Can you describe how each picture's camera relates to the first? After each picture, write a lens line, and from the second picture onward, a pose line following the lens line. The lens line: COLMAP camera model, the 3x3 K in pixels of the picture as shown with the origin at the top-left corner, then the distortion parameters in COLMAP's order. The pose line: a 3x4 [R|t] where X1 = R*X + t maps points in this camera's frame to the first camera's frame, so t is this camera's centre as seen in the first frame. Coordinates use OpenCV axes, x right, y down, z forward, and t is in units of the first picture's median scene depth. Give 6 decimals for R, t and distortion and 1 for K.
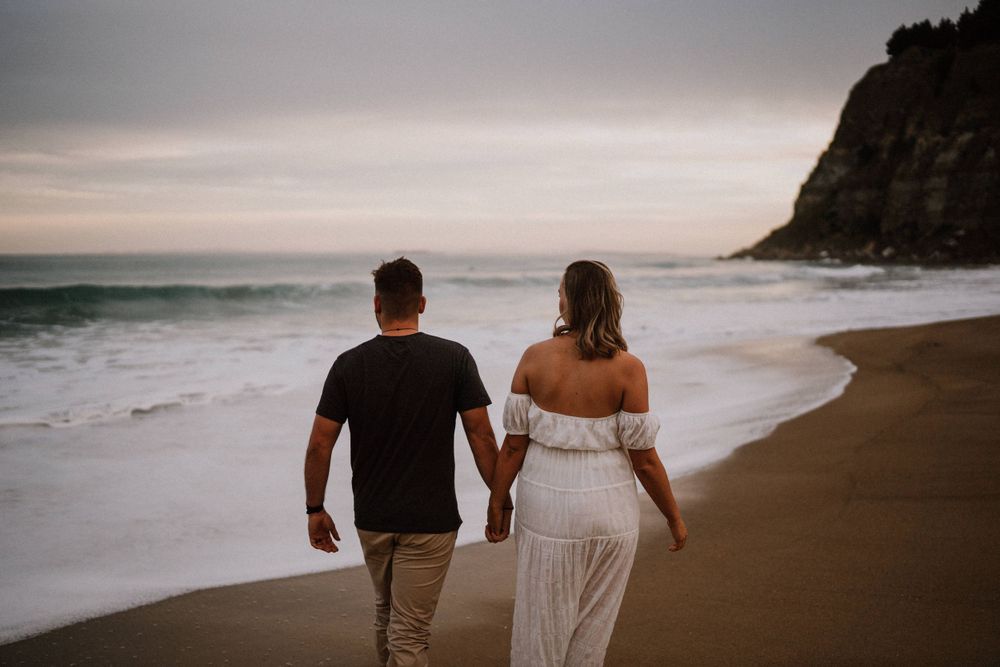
lens RADIAL K [[1008.9, 0, 502.4], [0, 1008.9, 333.0], [0, 0, 1]] dist [-0.103514, 0.008240]
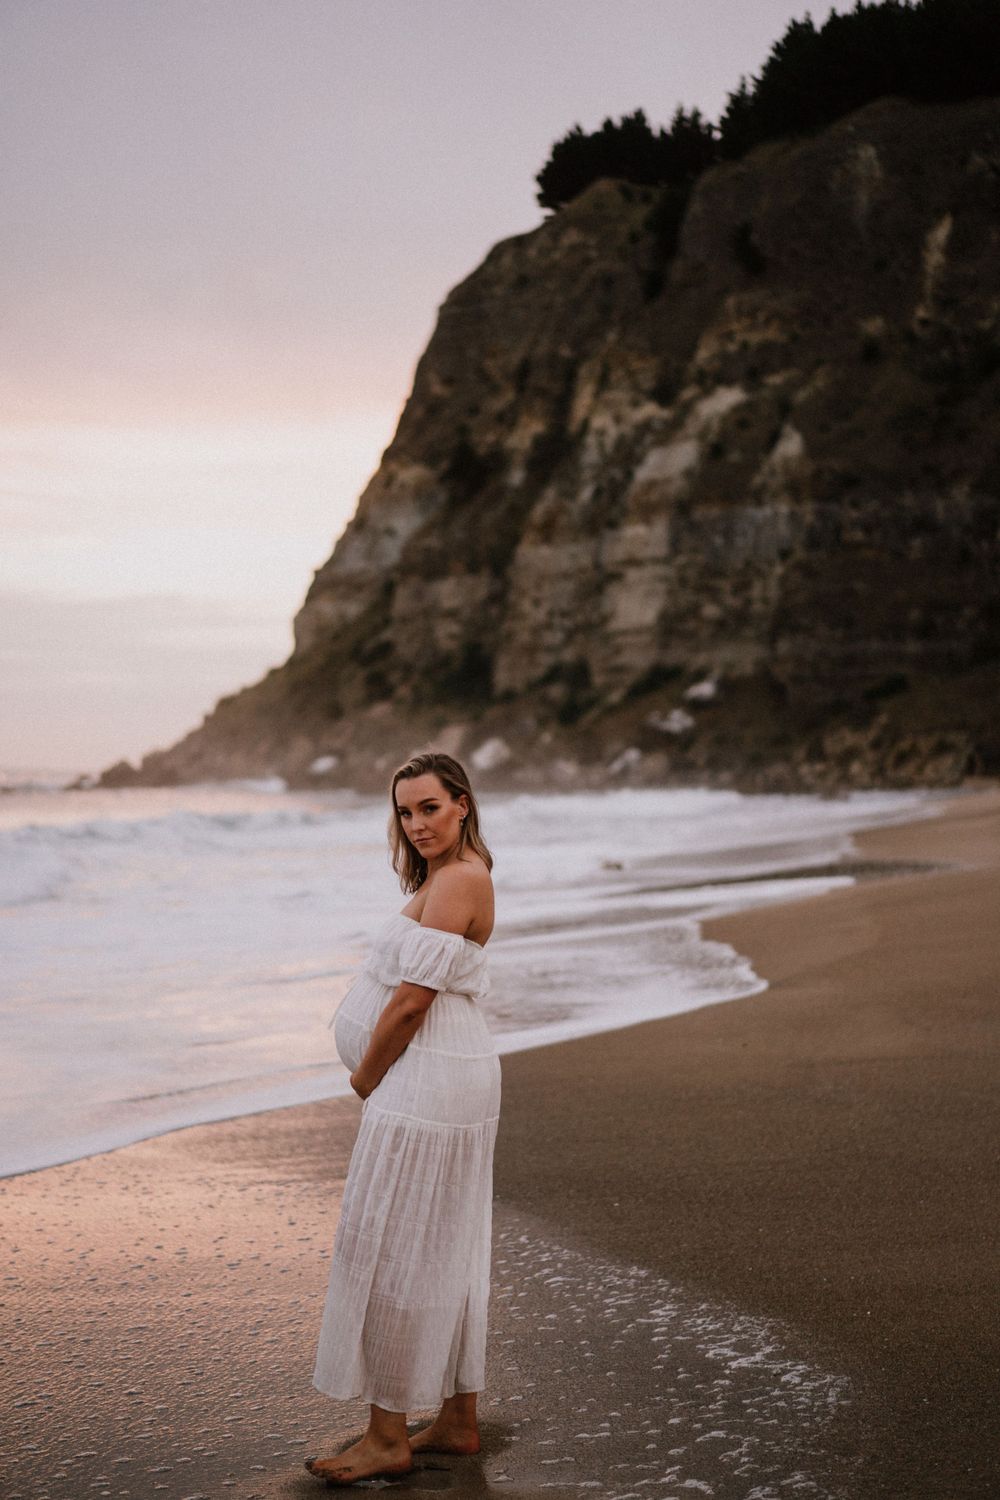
lens RADIAL K [[2274.4, 0, 500.2], [0, 2274.4, 751.5], [0, 0, 1]] dist [0.153084, -1.834991]
pose [[0.957173, -0.008009, 0.289406, 0.166782], [0.033655, 0.995918, -0.083749, -0.020178], [-0.287554, 0.089902, 0.953536, 0.282929]]
